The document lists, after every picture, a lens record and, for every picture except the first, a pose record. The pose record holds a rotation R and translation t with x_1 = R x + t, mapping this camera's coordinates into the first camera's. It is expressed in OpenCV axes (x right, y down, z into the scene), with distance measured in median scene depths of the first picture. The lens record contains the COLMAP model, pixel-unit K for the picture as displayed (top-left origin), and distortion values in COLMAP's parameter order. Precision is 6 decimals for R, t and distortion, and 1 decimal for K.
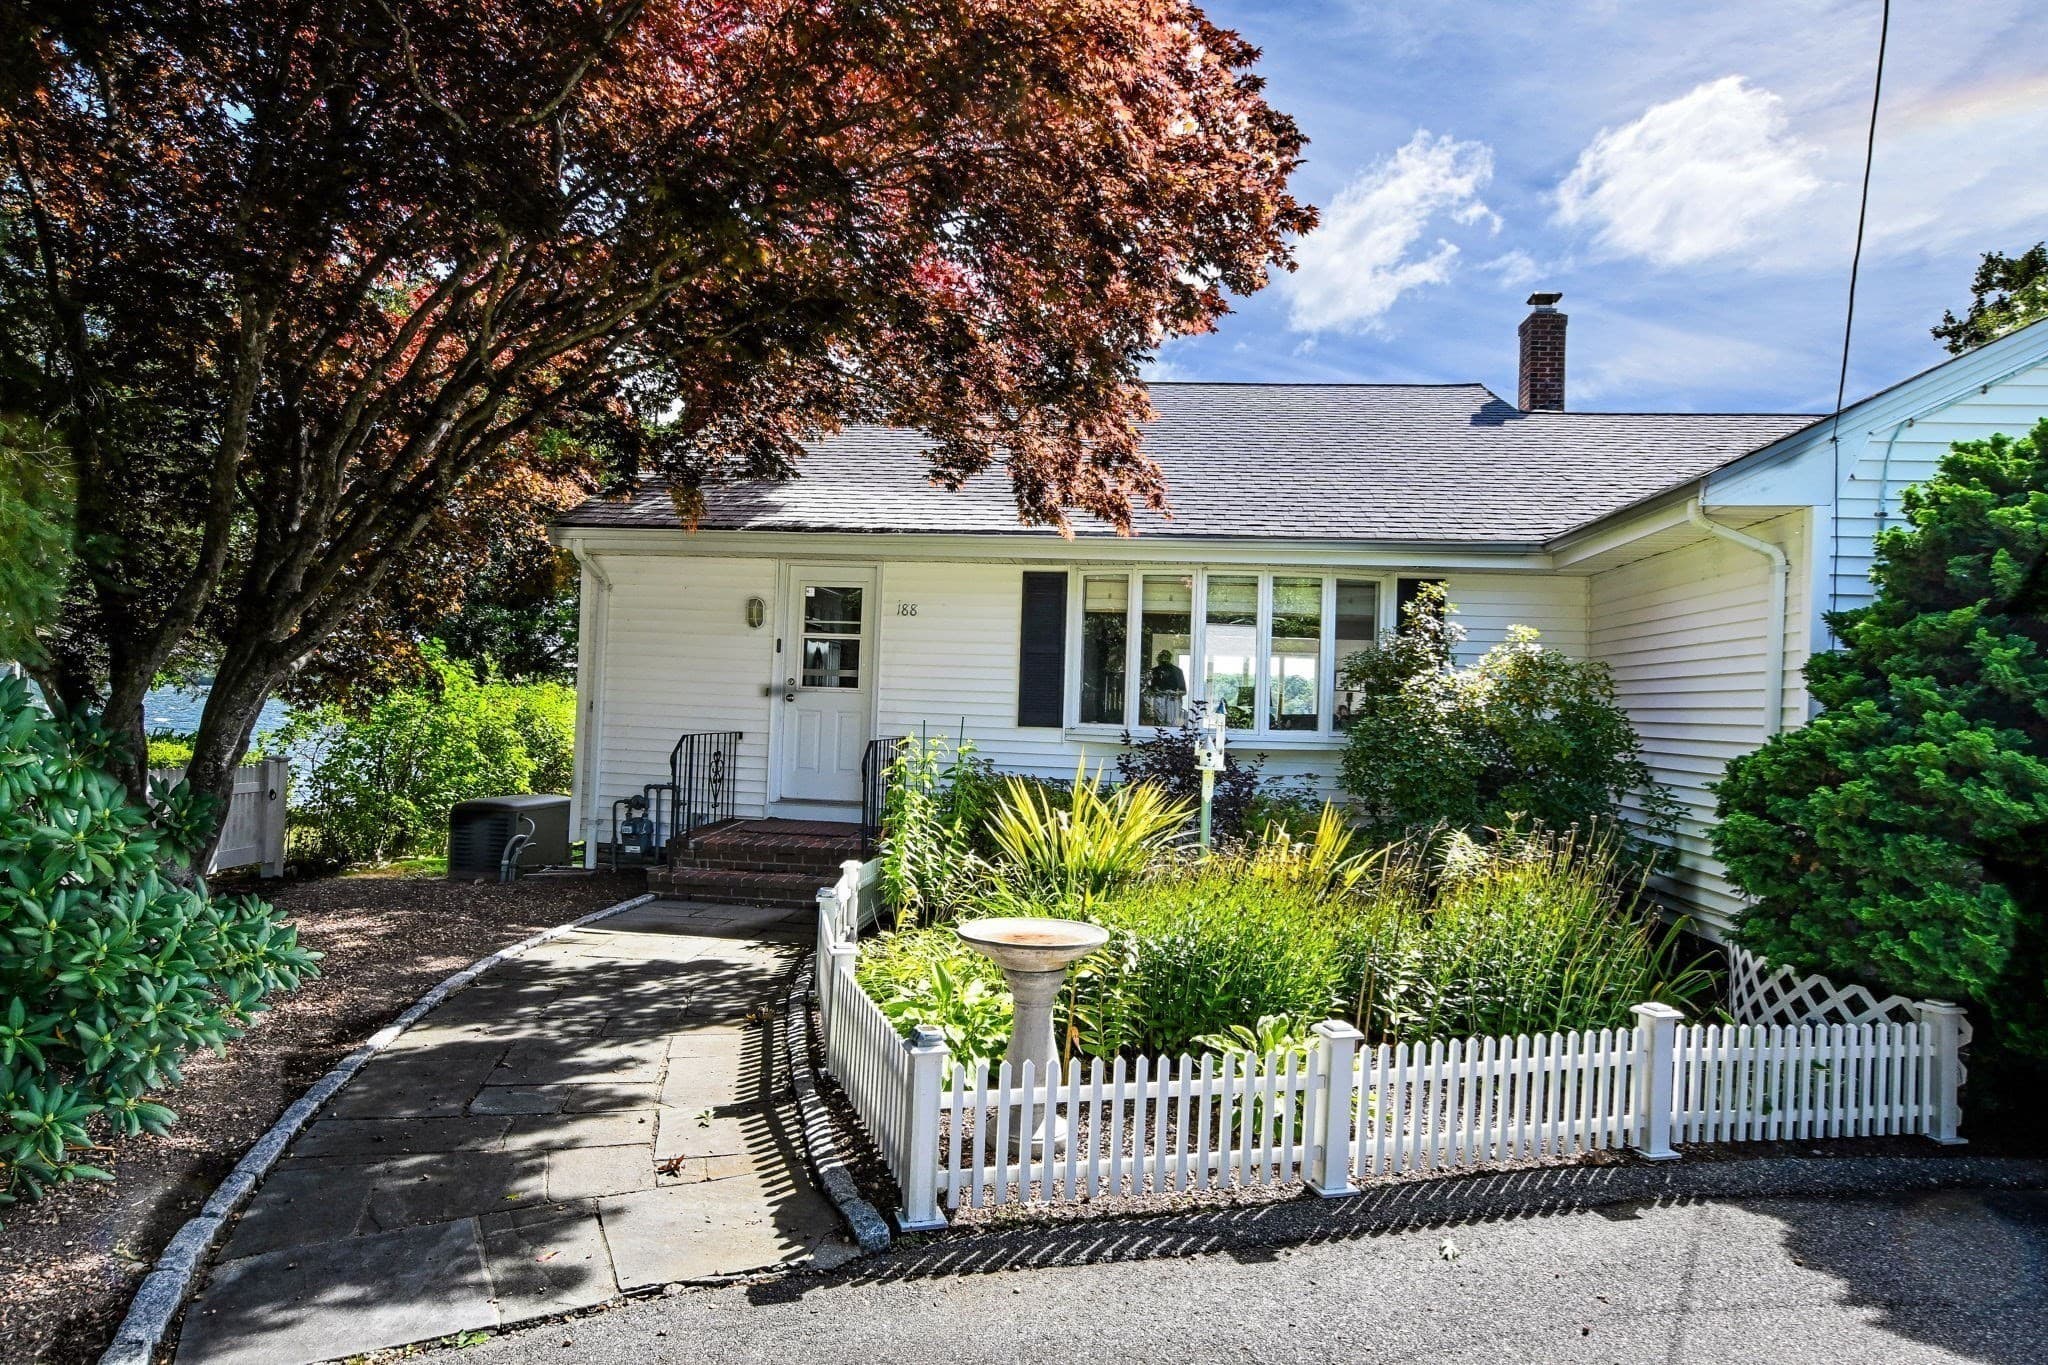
lens RADIAL K [[1129.5, 0, 1032.3], [0, 1129.5, 683.0], [0, 0, 1]] dist [-0.015207, 0.000720]
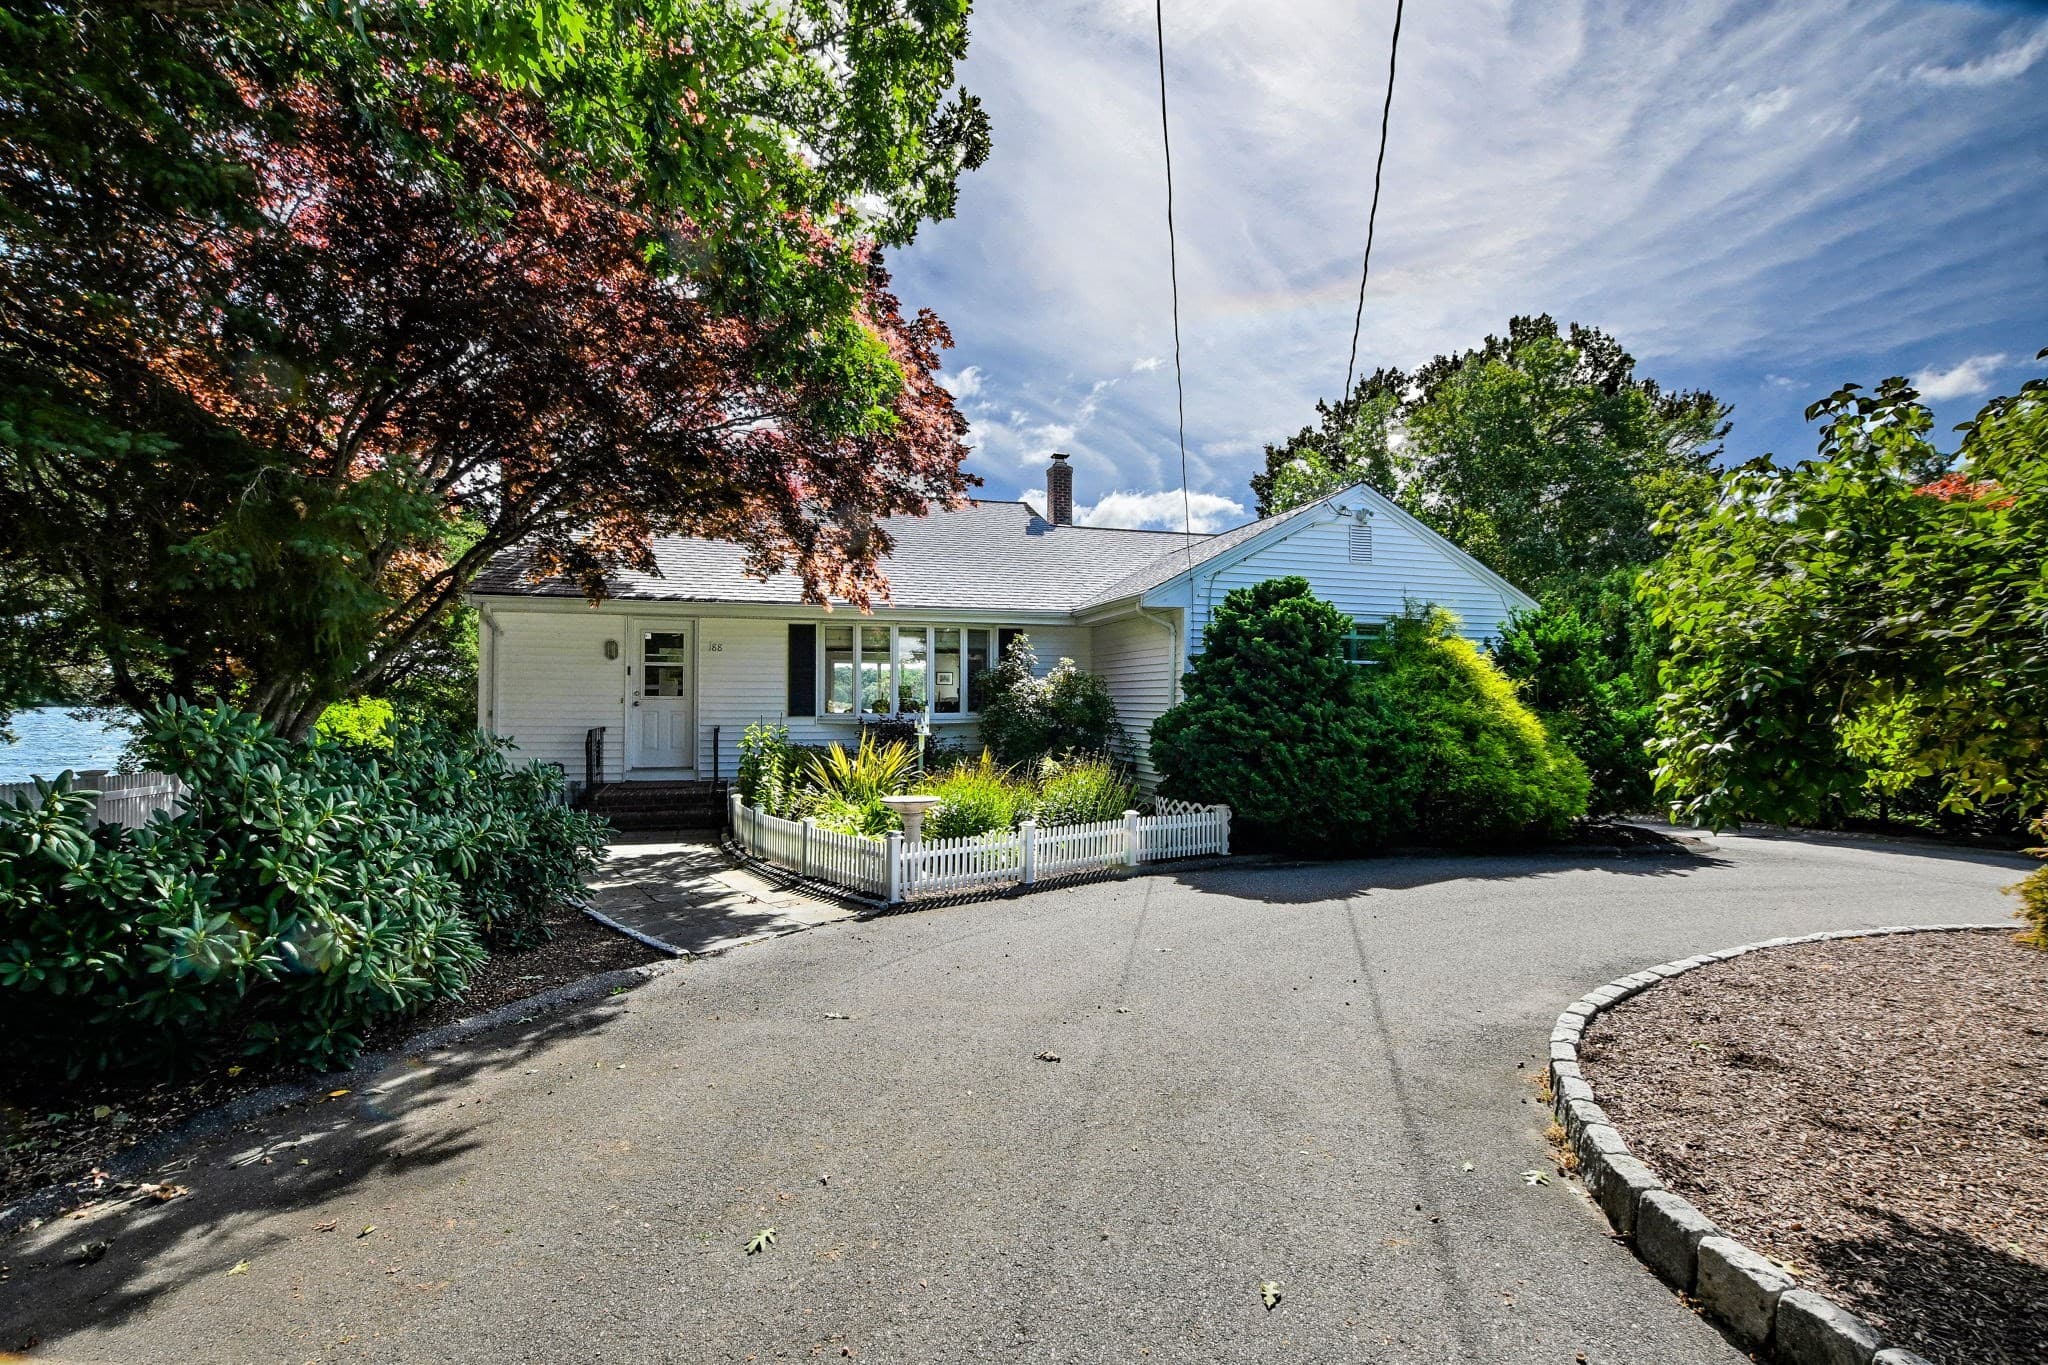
lens RADIAL K [[896.2, 0, 1024.0], [0, 896.2, 682.5], [0, 0, 1]] dist [-0.032601, 0.005713]
pose [[0.919710, -0.023524, 0.391893, -0.325880], [0.020325, 0.999718, 0.012310, -0.033133], [-0.392072, -0.003356, 0.919928, -0.554536]]
